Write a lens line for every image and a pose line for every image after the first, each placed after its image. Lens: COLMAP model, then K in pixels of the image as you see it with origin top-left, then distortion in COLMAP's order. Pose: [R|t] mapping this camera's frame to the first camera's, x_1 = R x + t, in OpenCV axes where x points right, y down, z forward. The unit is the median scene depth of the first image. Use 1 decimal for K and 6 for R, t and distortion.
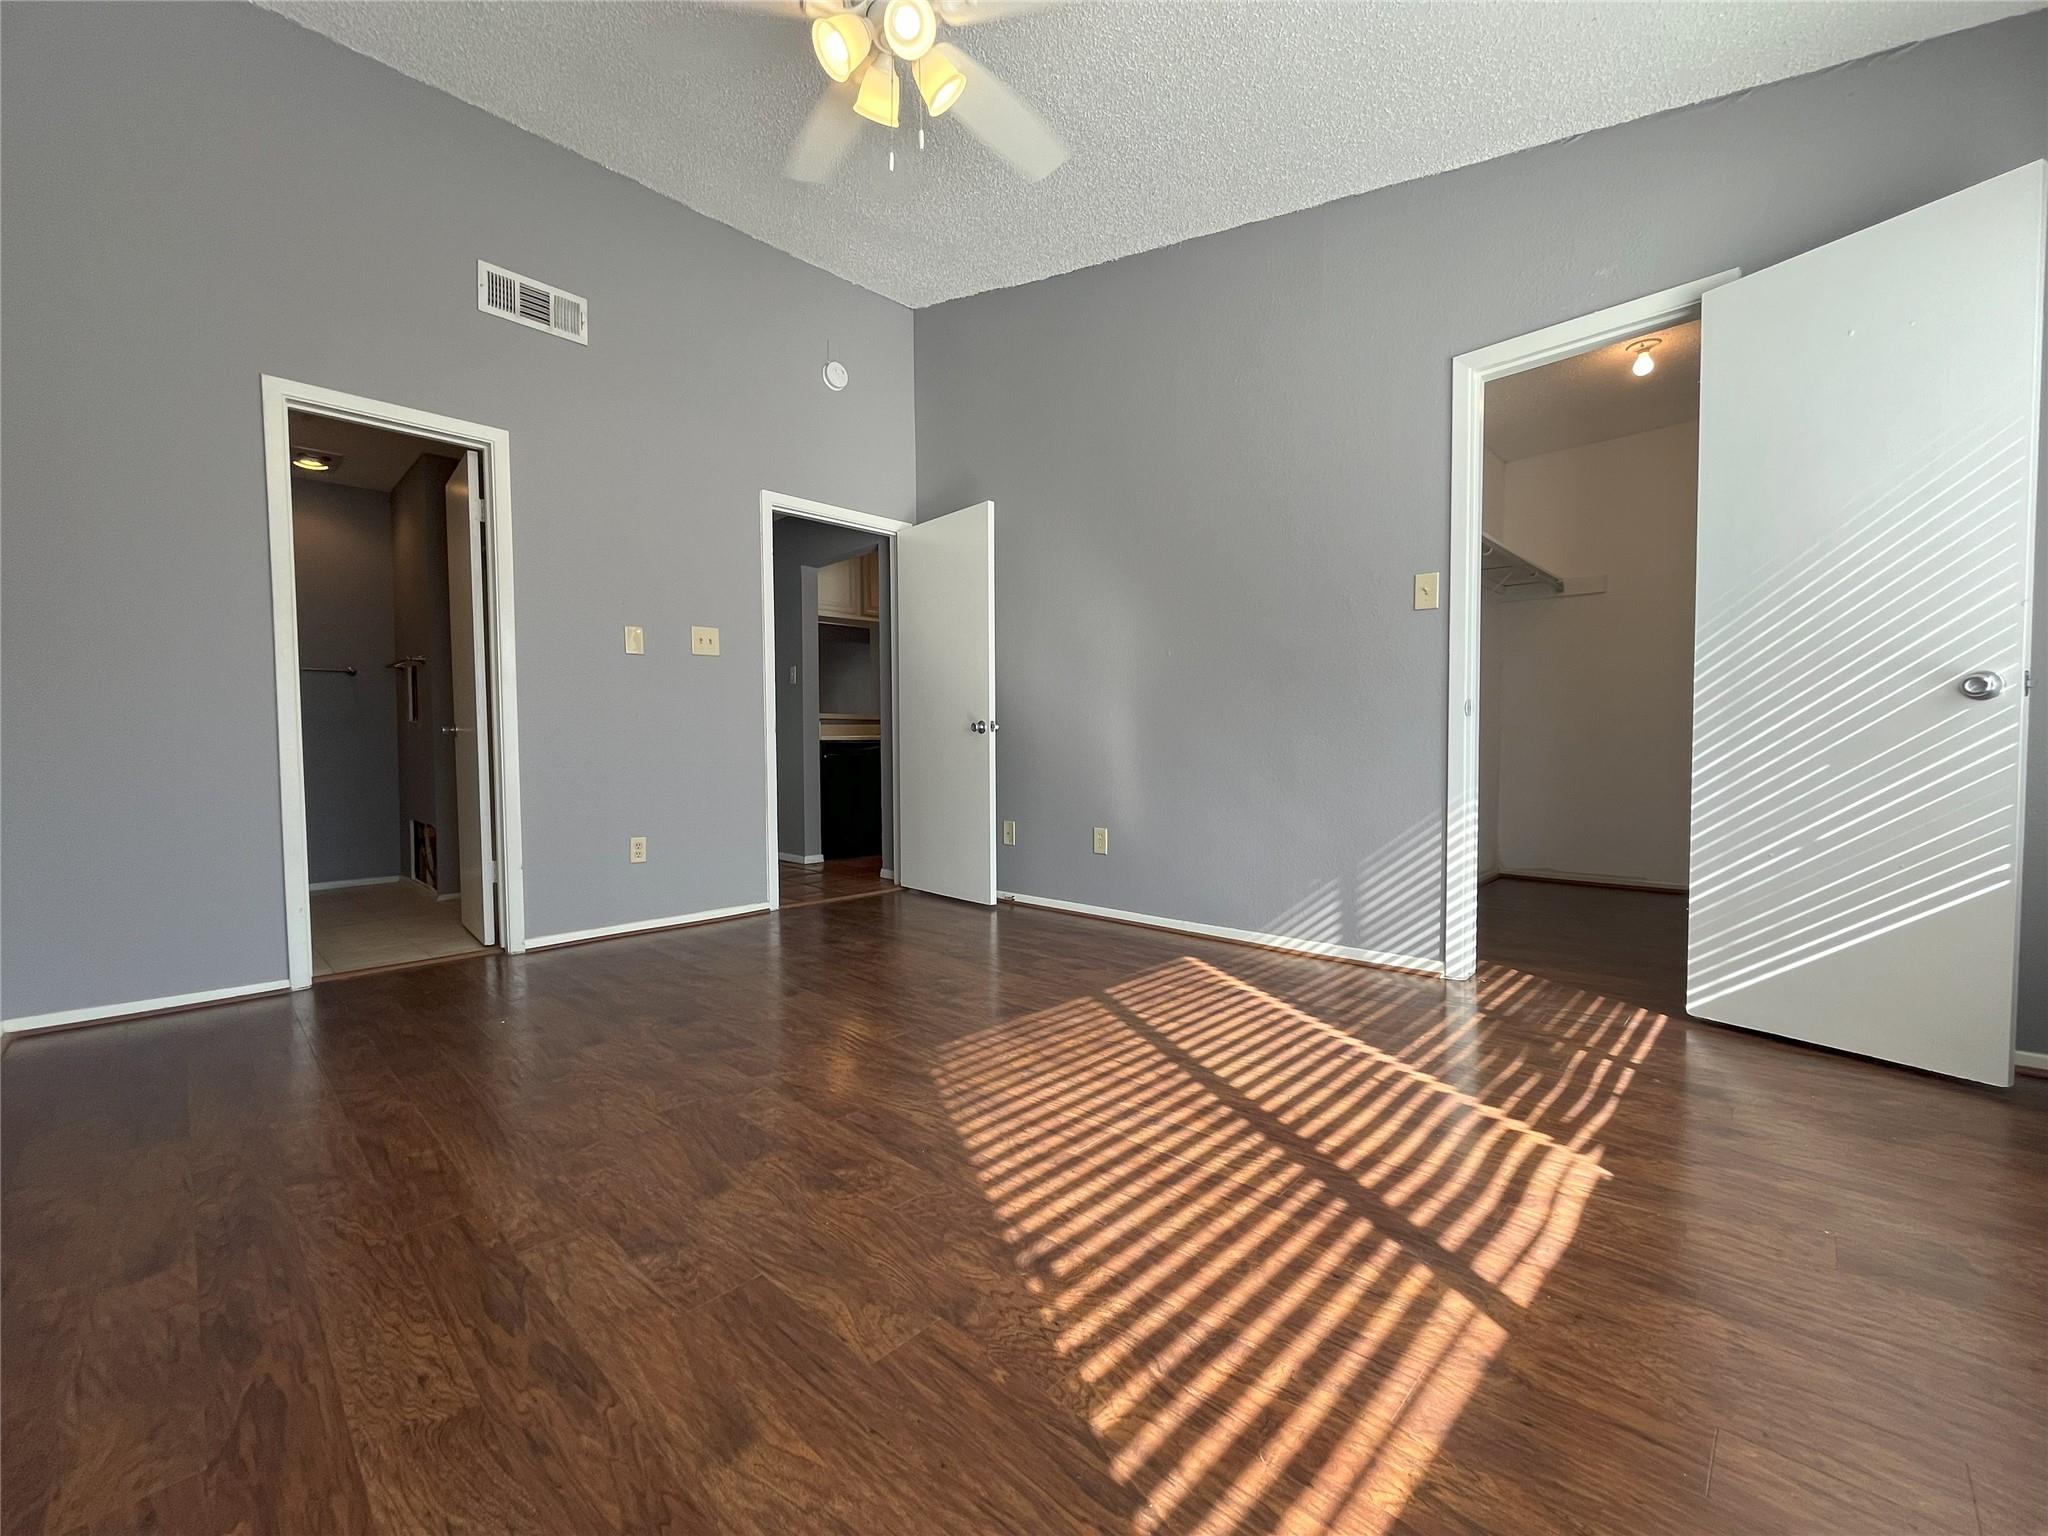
lens RADIAL K [[831.1, 0, 1024.0], [0, 831.1, 768.0], [0, 0, 1]] dist [0.000913, 0.000183]
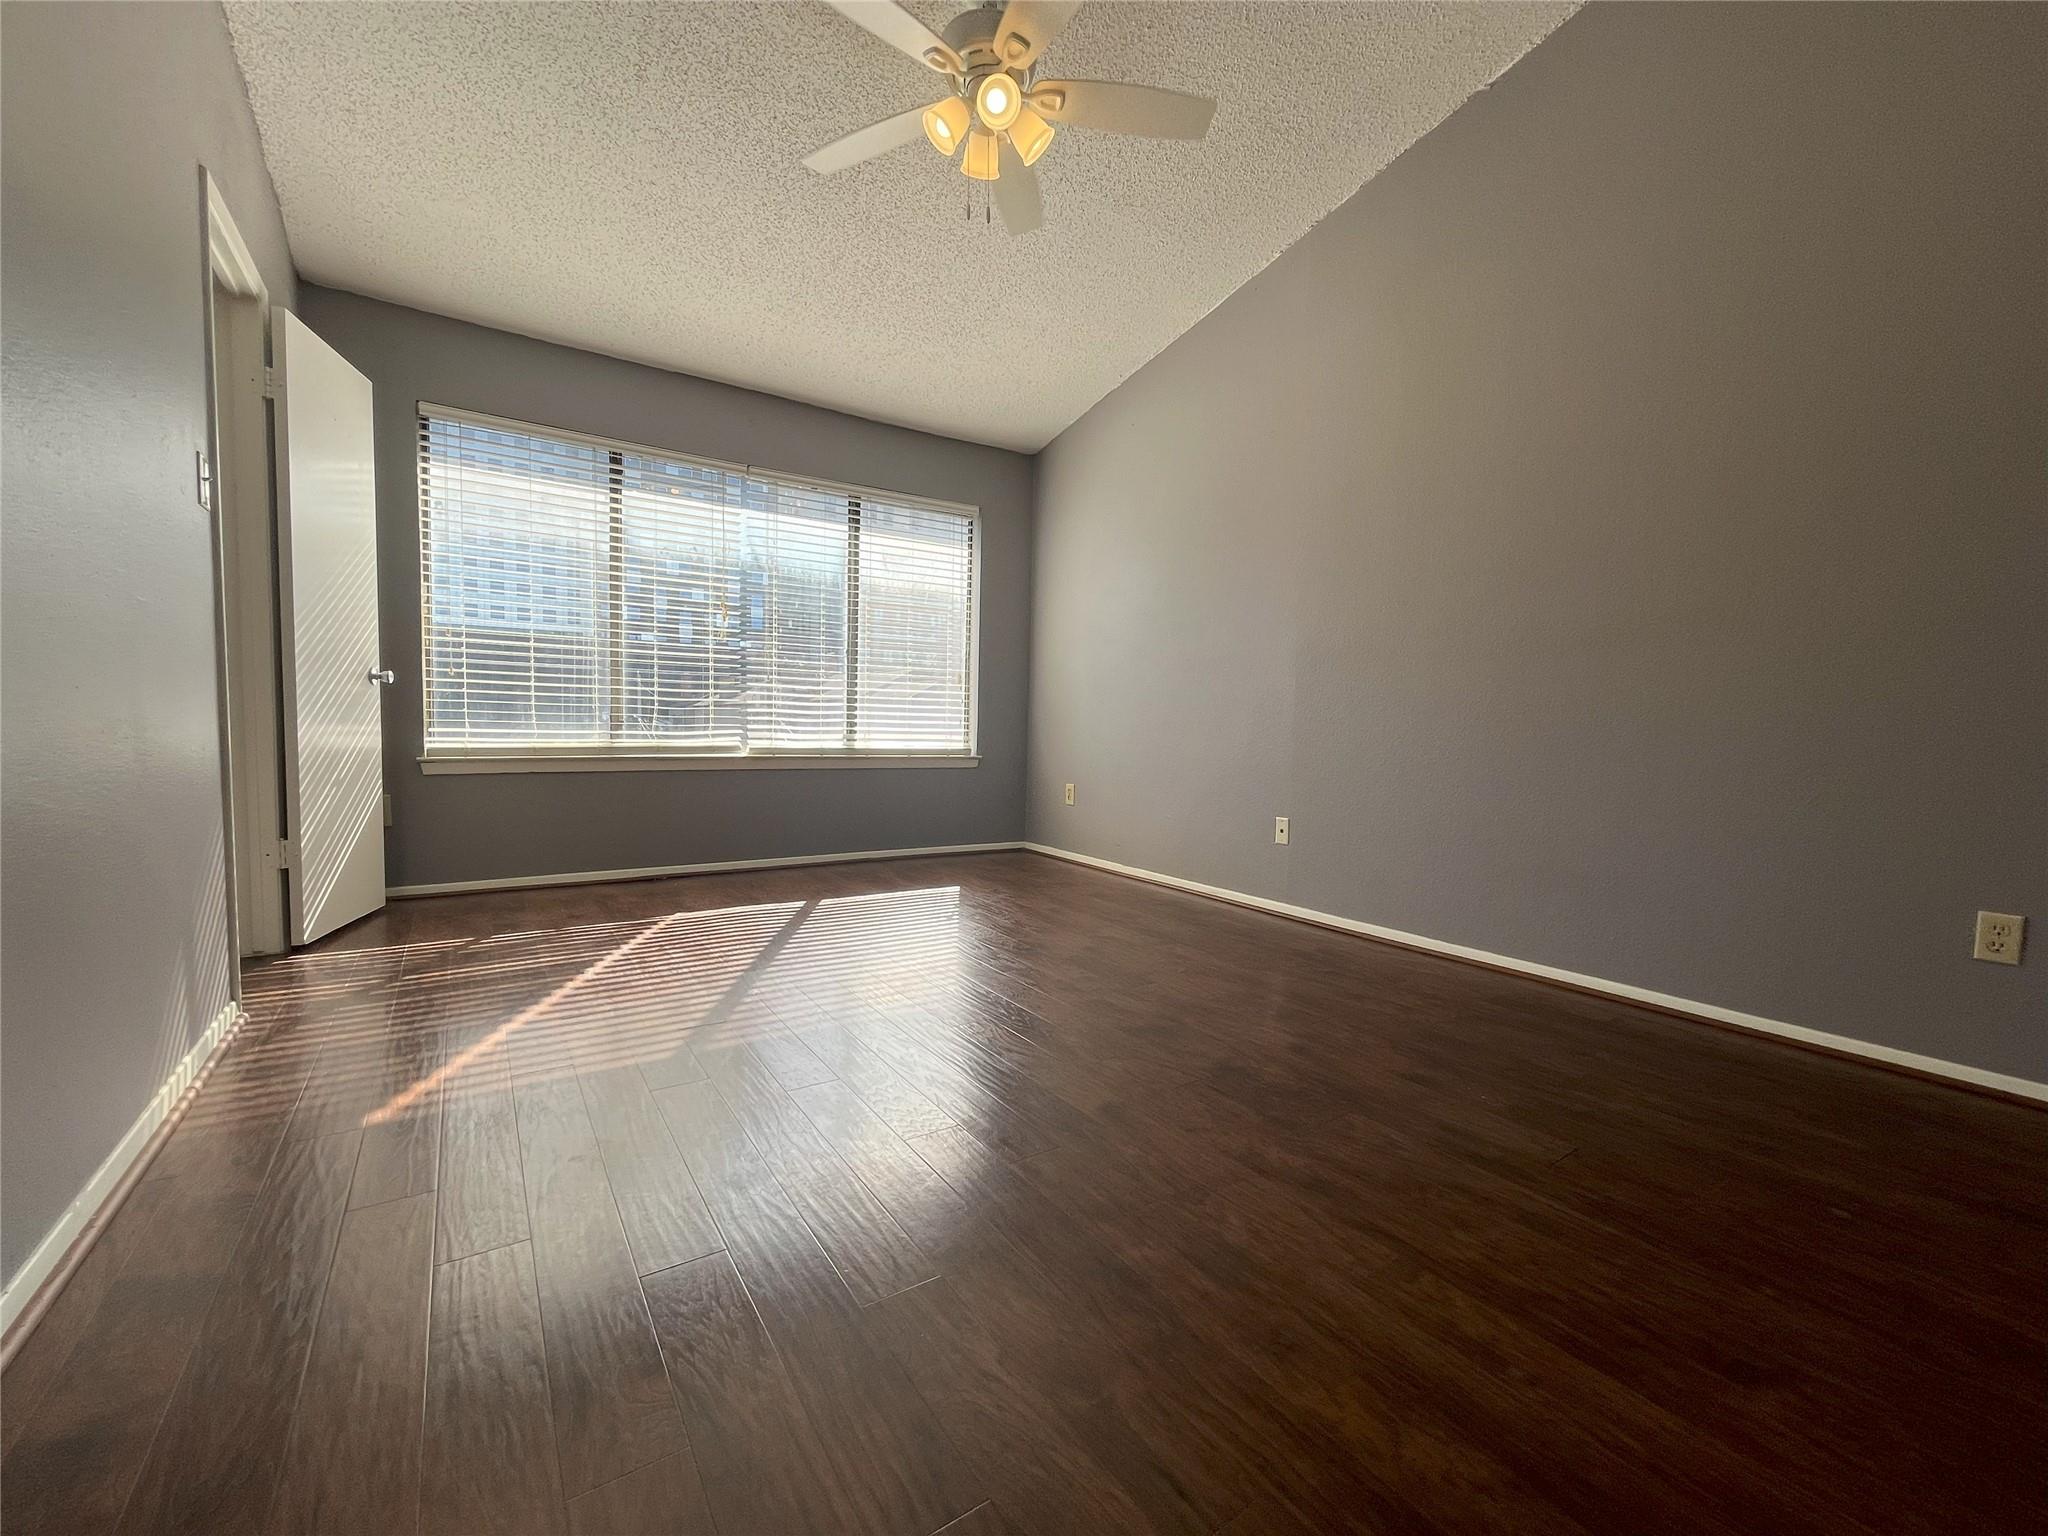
lens RADIAL K [[831.1, 0, 1024.0], [0, 831.1, 768.0], [0, 0, 1]] dist [0.000913, 0.000183]
pose [[-0.978349, -0.018948, 0.206094, -0.434714], [-0.002553, 0.996829, 0.079527, -0.045363], [-0.206947, 0.077279, -0.975295, 2.042735]]
